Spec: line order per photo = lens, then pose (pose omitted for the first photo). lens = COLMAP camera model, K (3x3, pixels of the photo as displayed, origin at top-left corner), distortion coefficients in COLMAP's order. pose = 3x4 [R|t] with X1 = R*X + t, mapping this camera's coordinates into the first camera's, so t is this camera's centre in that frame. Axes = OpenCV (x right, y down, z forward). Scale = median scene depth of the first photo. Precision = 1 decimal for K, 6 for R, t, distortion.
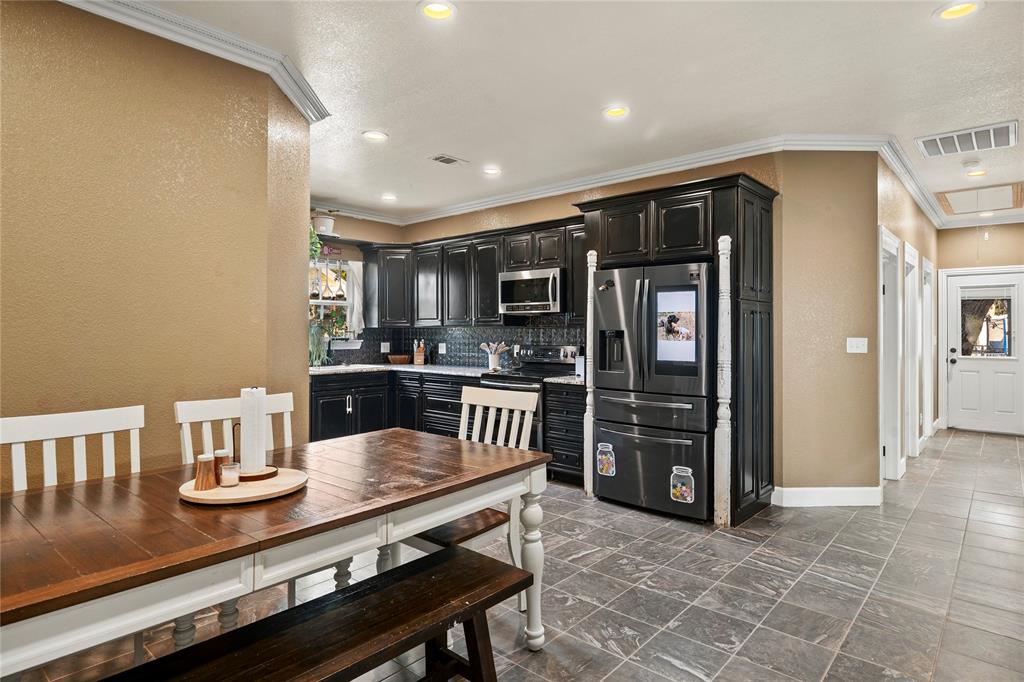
lens RADIAL K [[576.0, 0, 512.0], [0, 576.0, 341.0], [0, 0, 1]] dist [-0.000126, -0.000150]
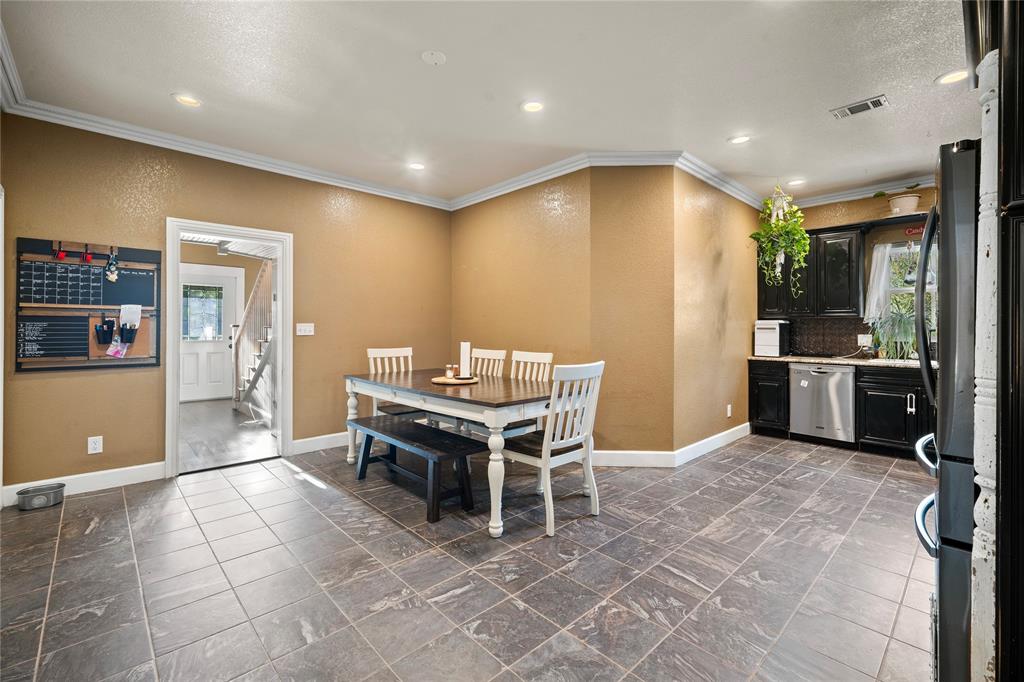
lens RADIAL K [[426.8, 0, 512.0], [0, 426.8, 341.0], [0, 0, 1]] dist [0.034327, -0.000013]
pose [[-0.113340, 0.010072, -0.993505, 0.929706], [0.001689, 0.999949, 0.009945, 0.011818], [0.993555, -0.000550, -0.113351, 0.955423]]
